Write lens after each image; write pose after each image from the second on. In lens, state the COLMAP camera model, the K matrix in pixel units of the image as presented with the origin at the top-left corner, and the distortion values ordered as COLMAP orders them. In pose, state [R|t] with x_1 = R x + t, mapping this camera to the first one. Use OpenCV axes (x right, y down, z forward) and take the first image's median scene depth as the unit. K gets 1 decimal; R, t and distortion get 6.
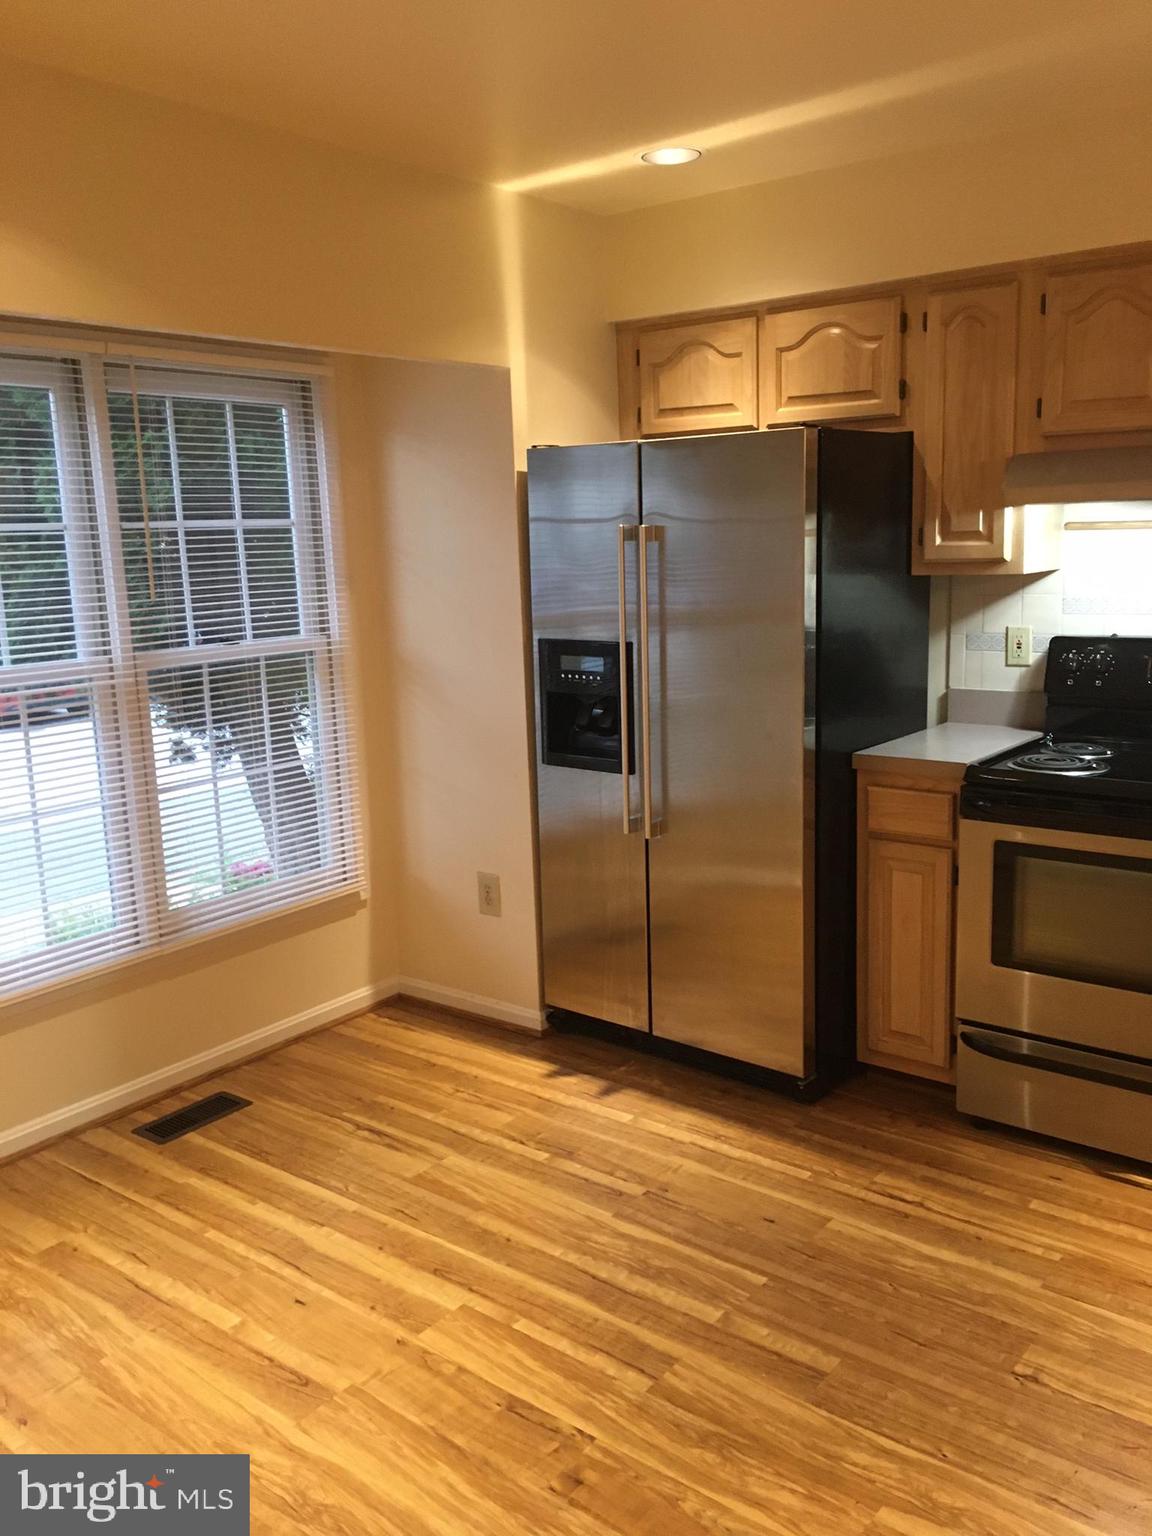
lens RADIAL K [[1303.6, 0, 584.2], [0, 1303.6, 772.8], [0, 0, 1]] dist [0.066391, -0.081637]
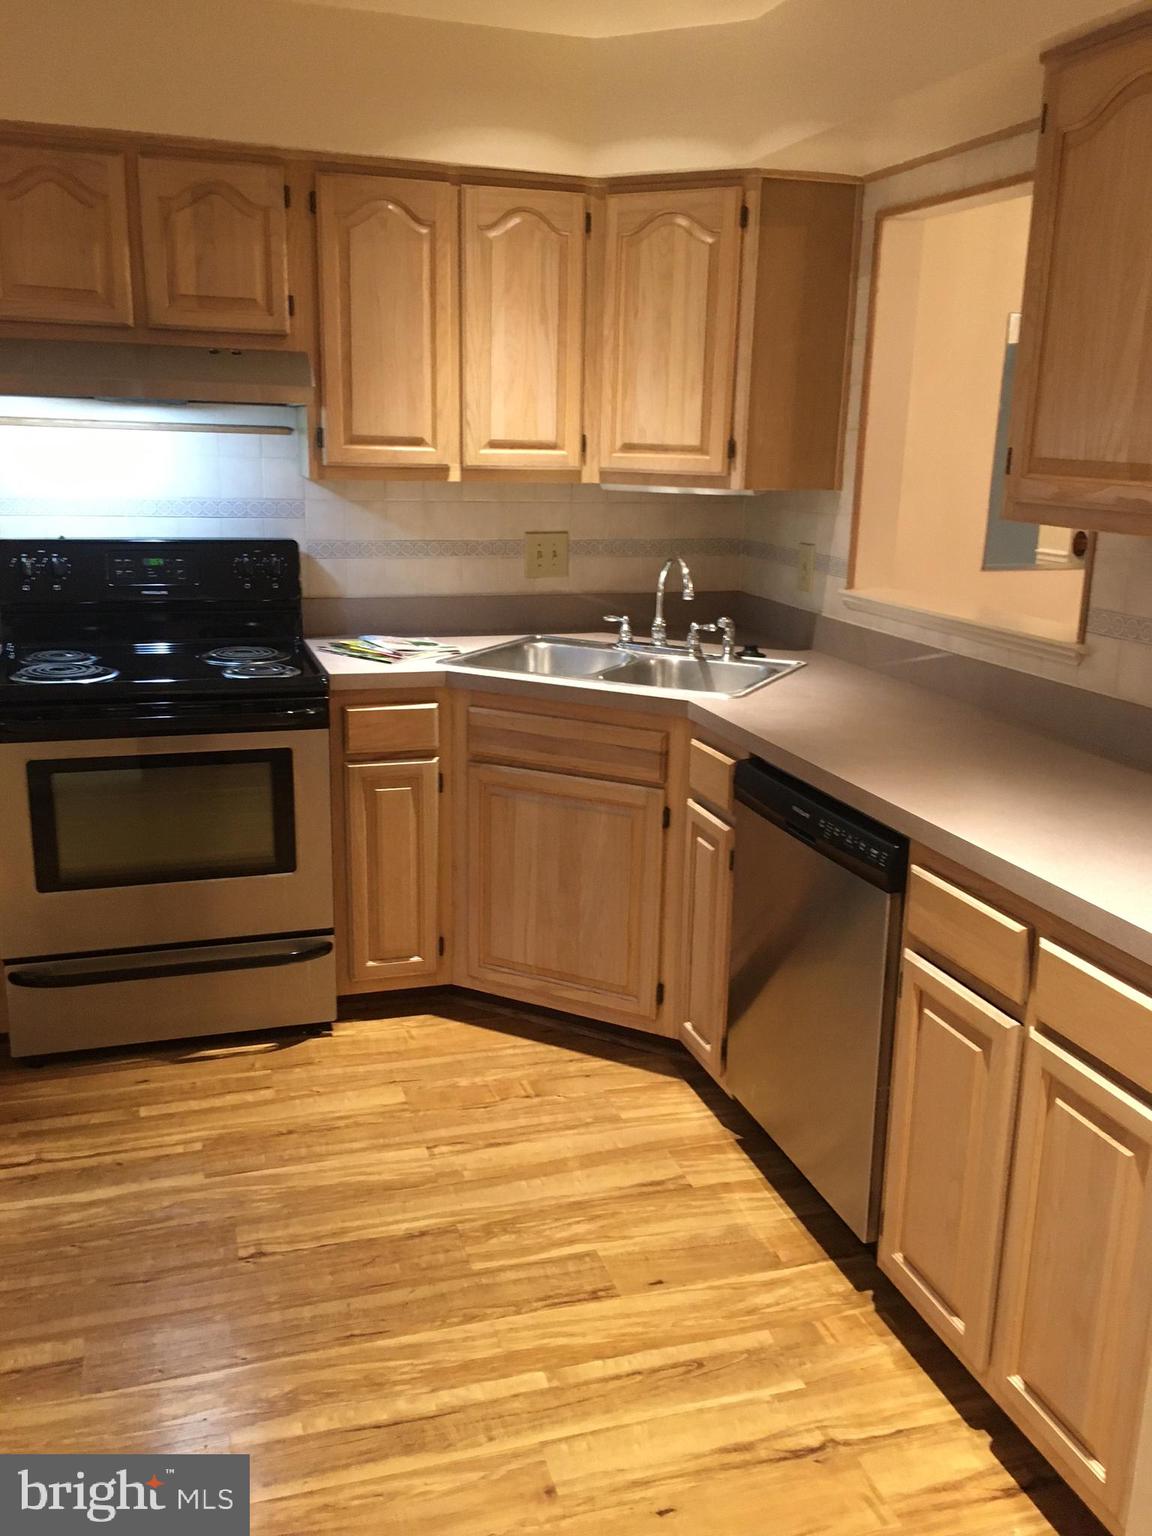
lens RADIAL K [[1303.6, 0, 580.0], [0, 1303.6, 769.2], [0, 0, 1]] dist [0.066391, -0.081637]
pose [[0.558786, -0.169369, 0.811832, -0.269241], [0.113406, 0.985333, 0.127508, -0.021065], [-0.821521, 0.020817, 0.569798, 0.170988]]
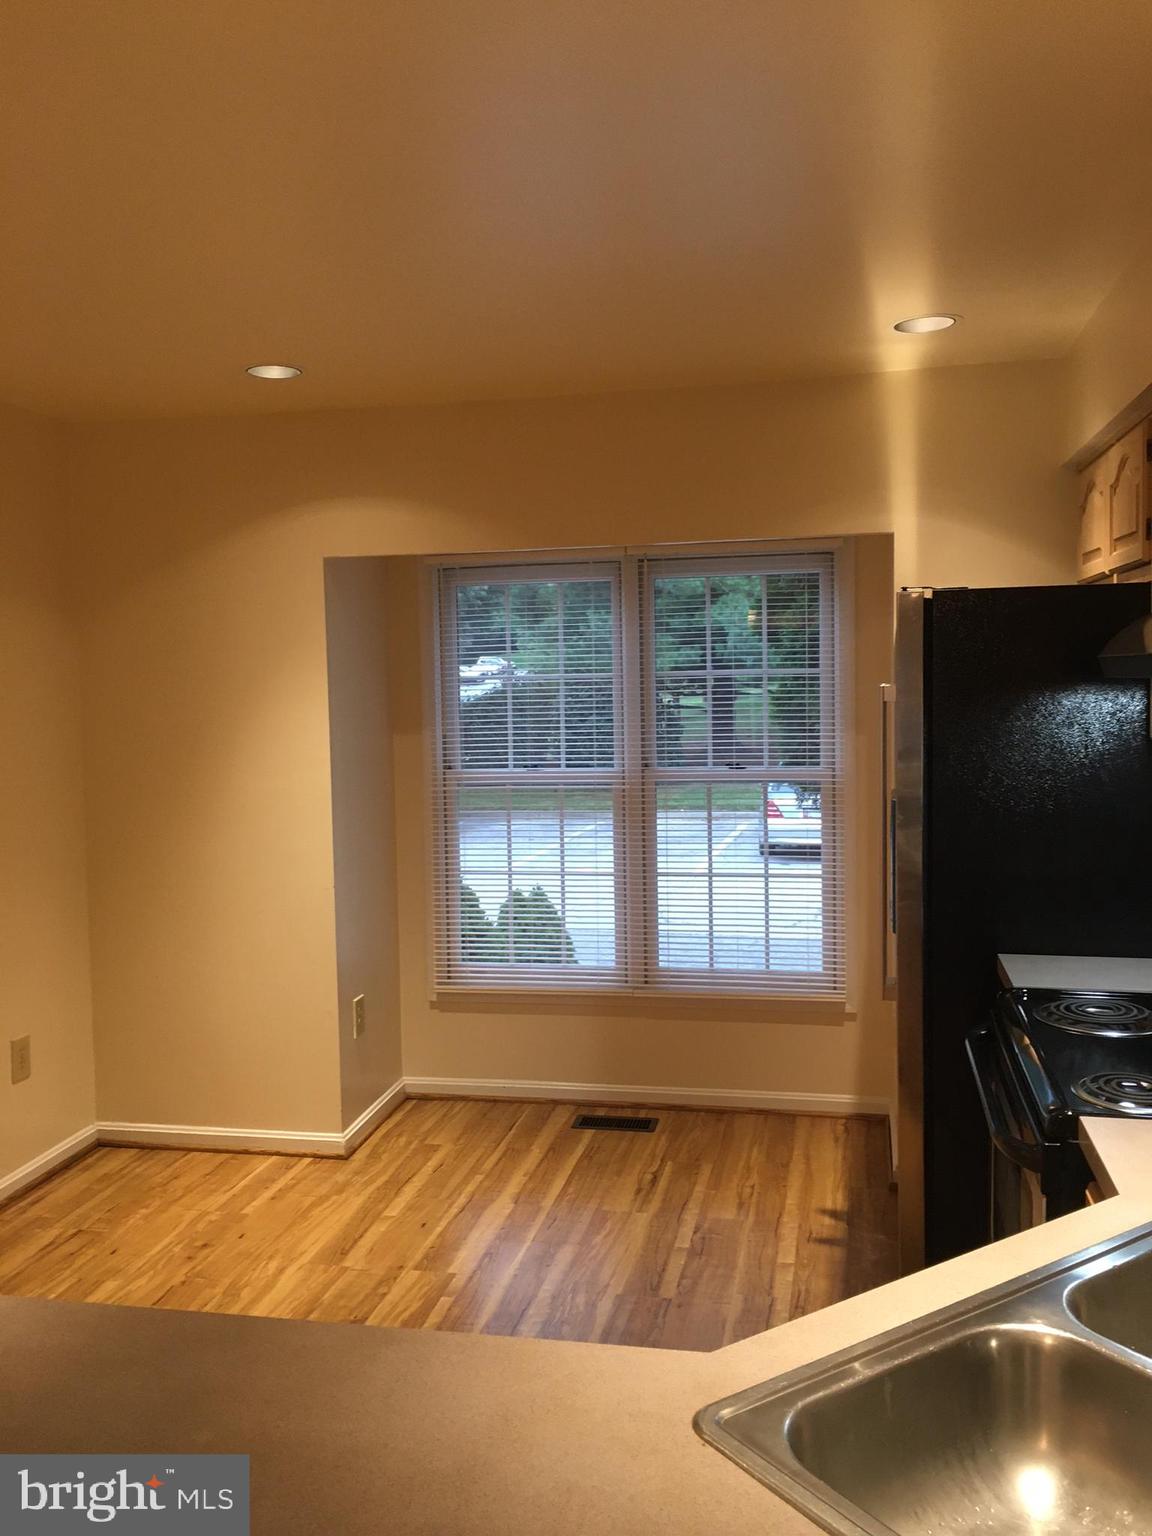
lens RADIAL K [[1303.6, 0, 582.4], [0, 1303.6, 764.1], [0, 0, 1]] dist [0.066391, -0.081637]
pose [[0.433676, 0.080063, -0.897505, 0.823744], [-0.161084, 0.986888, 0.010200, -0.097345], [0.886553, 0.140150, 0.440887, 0.349541]]
